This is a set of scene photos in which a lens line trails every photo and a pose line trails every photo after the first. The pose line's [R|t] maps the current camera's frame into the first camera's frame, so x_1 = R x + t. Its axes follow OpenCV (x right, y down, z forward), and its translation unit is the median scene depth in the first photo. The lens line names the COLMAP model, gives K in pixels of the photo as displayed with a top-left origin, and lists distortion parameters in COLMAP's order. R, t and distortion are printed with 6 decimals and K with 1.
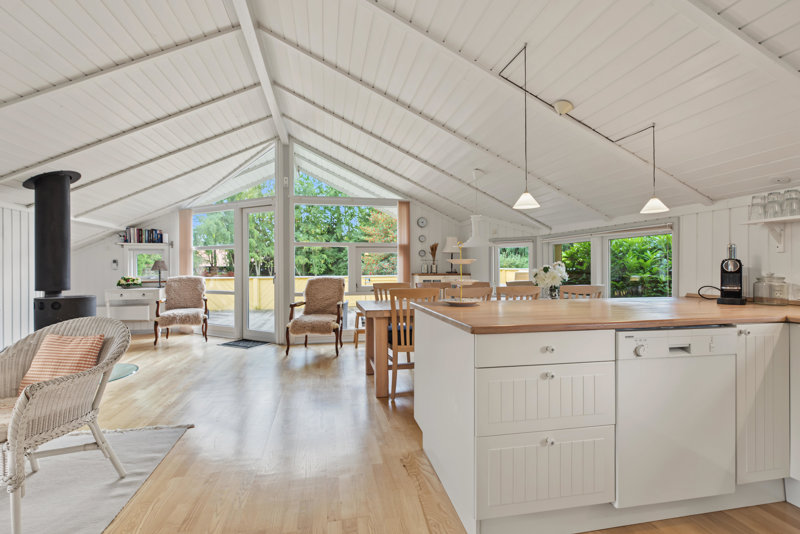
lens RADIAL K [[365.6, 0, 401.3], [0, 365.6, 269.9], [0, 0, 1]] dist [-0.001355, -0.000267]
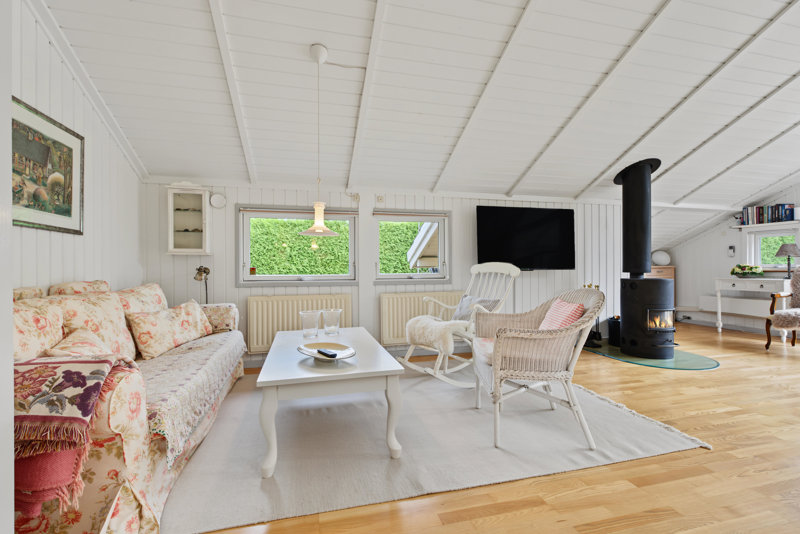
lens RADIAL K [[365.6, 0, 402.6], [0, 365.6, 265.7], [0, 0, 1]] dist [-0.001355, -0.000267]
pose [[0.046107, -0.002382, -0.998934, 0.073733], [-0.002528, 0.999994, -0.002501, 0.026593], [0.998933, 0.002641, 0.046101, 0.159641]]
